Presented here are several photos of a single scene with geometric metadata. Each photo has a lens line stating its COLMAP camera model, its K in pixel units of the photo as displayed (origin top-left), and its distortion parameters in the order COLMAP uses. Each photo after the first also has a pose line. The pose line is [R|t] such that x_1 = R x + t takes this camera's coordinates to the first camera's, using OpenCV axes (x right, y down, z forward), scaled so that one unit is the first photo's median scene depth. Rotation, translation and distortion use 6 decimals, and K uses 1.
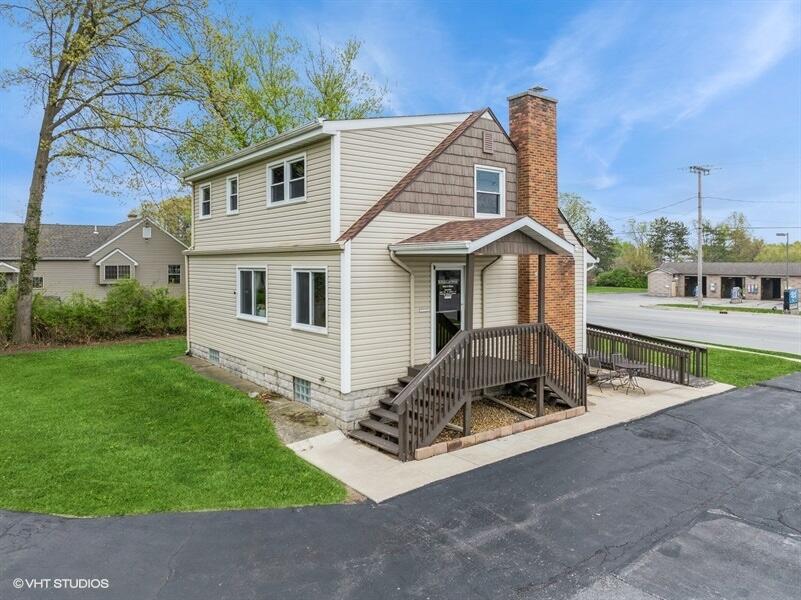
lens RADIAL K [[575.3, 0, 399.7], [0, 575.3, 266.1], [0, 0, 1]] dist [-0.040722, 0.002990]
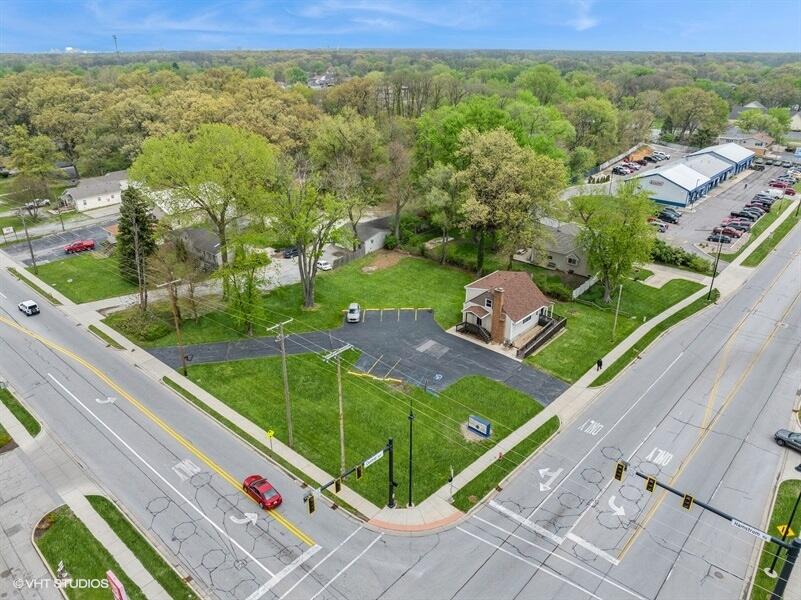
lens RADIAL K [[563.7, 0, 400.5], [0, 563.7, 300.0], [0, 0, 1]] dist [-0.056111, 0.029373]
pose [[0.165209, 0.403297, -0.900032, 5.418062], [-0.005690, 0.912946, 0.408040, -2.624444], [0.986242, -0.062291, 0.153122, -0.787022]]
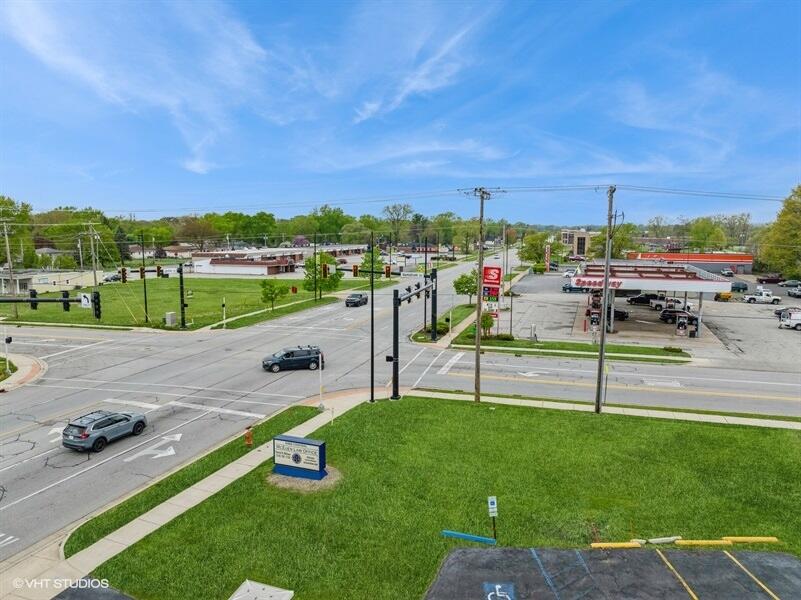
lens RADIAL K [[563.7, 0, 400.5], [0, 563.7, 300.0], [0, 0, 1]] dist [-0.056111, 0.029373]
pose [[-0.546479, -0.107981, 0.830482, -0.056811], [-0.002363, 0.991848, 0.127407, -0.592934], [-0.837469, 0.067663, -0.542279, 1.252975]]
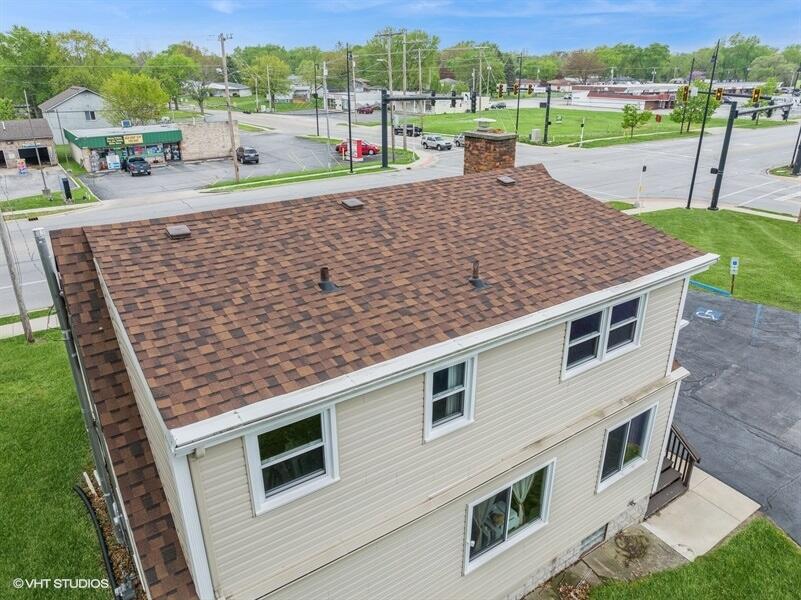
lens RADIAL K [[563.7, 0, 400.5], [0, 563.7, 300.0], [0, 0, 1]] dist [-0.056111, 0.029373]
pose [[0.070727, -0.386148, 0.919721, -0.826161], [0.008506, 0.922230, 0.386547, -0.449075], [-0.997459, -0.019516, 0.068511, 1.225166]]
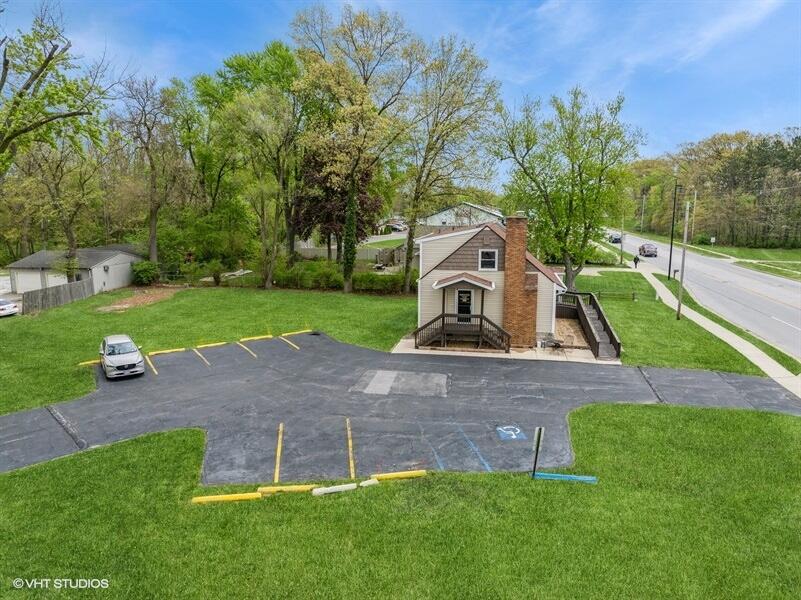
lens RADIAL K [[563.7, 0, 400.5], [0, 563.7, 300.0], [0, 0, 1]] dist [-0.056111, 0.029373]
pose [[0.657902, 0.122798, -0.743025, 1.832793], [-0.003564, 0.987113, 0.159982, -0.365588], [0.753095, -0.102604, 0.649861, -0.922273]]
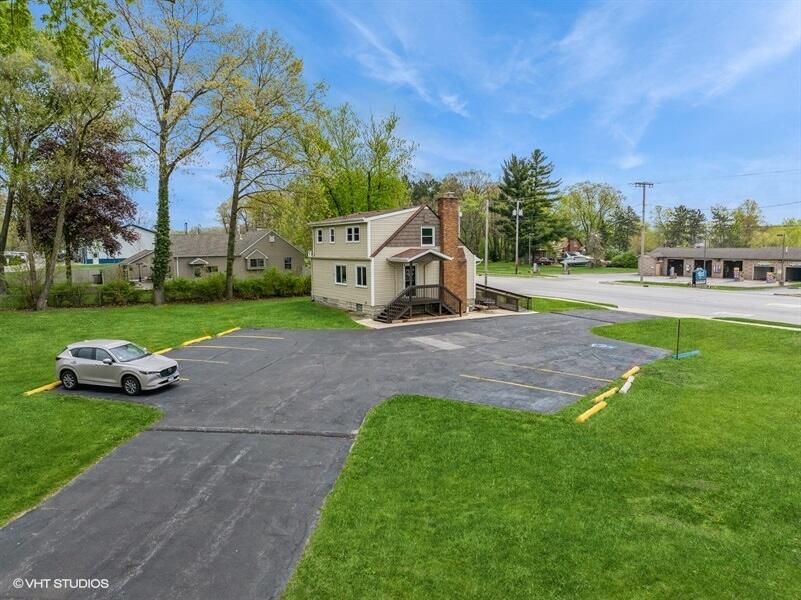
lens RADIAL K [[563.7, 0, 400.5], [0, 563.7, 300.0], [0, 0, 1]] dist [-0.056111, 0.029373]
pose [[0.993358, -0.000138, -0.115069, 0.355107], [0.010965, 0.995562, 0.093465, -0.085157], [0.114545, -0.094105, 0.988951, -1.748038]]
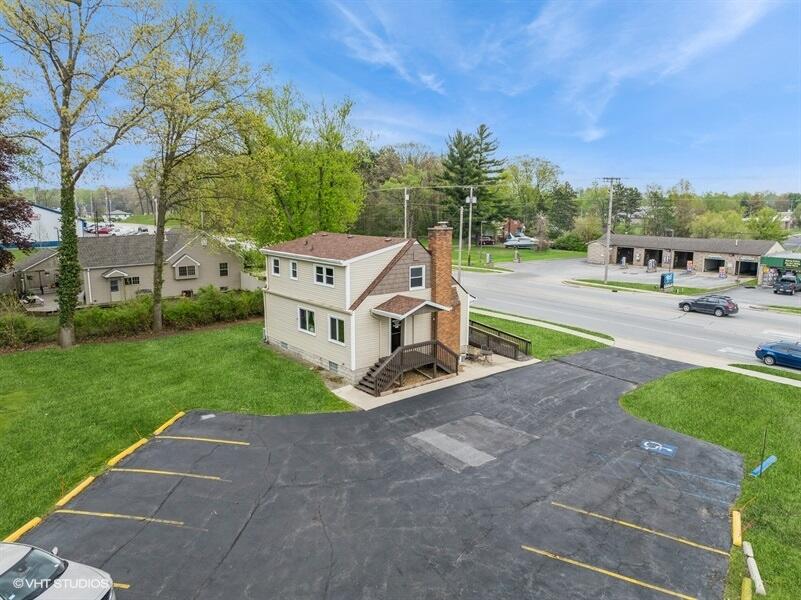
lens RADIAL K [[563.7, 0, 400.5], [0, 563.7, 300.0], [0, 0, 1]] dist [-0.056111, 0.029373]
pose [[0.999785, -0.002718, 0.020579, 0.053295], [-0.000747, 0.986039, 0.166513, -0.425391], [-0.020744, -0.166493, 0.985824, -1.189106]]
